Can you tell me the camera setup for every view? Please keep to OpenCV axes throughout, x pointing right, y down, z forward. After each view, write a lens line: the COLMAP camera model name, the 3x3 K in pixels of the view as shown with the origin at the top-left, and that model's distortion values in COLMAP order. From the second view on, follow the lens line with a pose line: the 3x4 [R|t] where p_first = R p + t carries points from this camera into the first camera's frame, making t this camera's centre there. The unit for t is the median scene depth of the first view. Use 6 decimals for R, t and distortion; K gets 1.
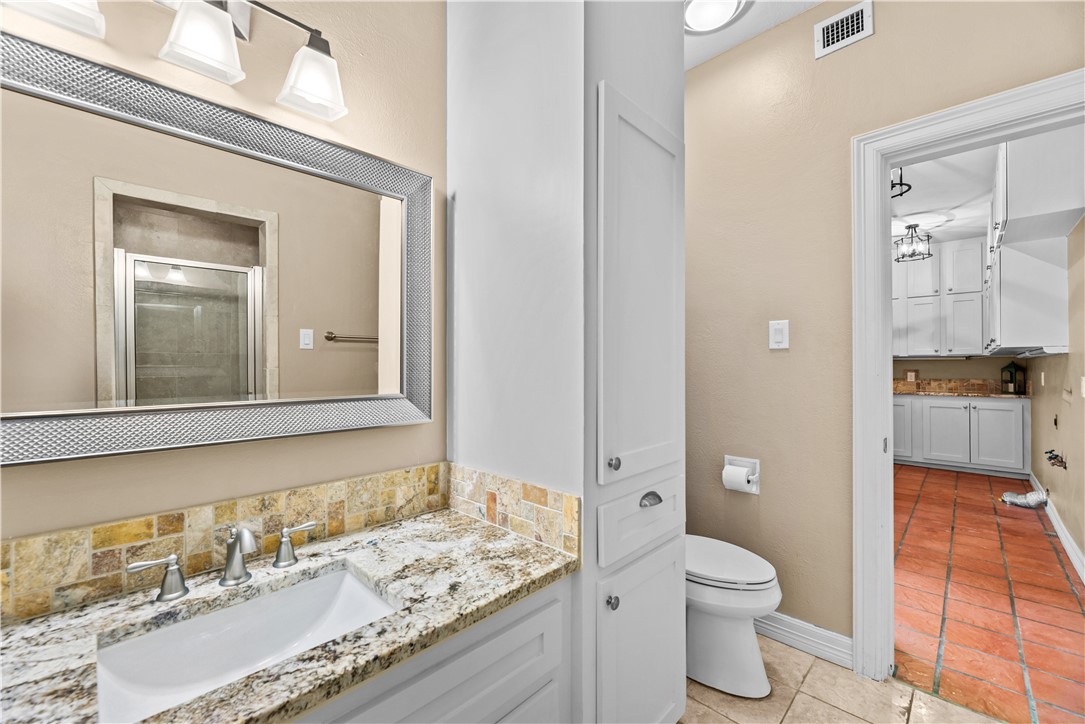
lens RADIAL K [[441.7, 0, 540.5], [0, 441.7, 365.6], [0, 0, 1]] dist [-0.001745, -0.000380]
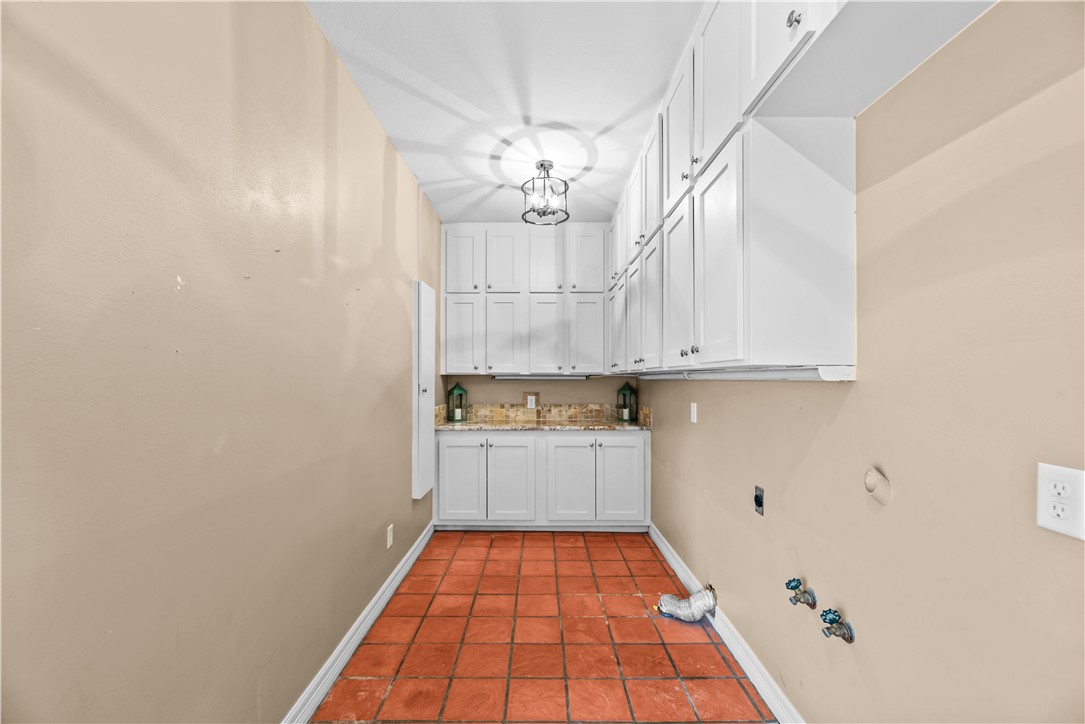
lens RADIAL K [[441.7, 0, 541.4], [0, 441.7, 370.1], [0, 0, 1]] dist [-0.001745, -0.000380]
pose [[0.716087, 0.013475, 0.697881, 0.376621], [-0.003130, 0.999866, -0.016094, -0.018051], [-0.698004, 0.009340, 0.716033, 0.514615]]
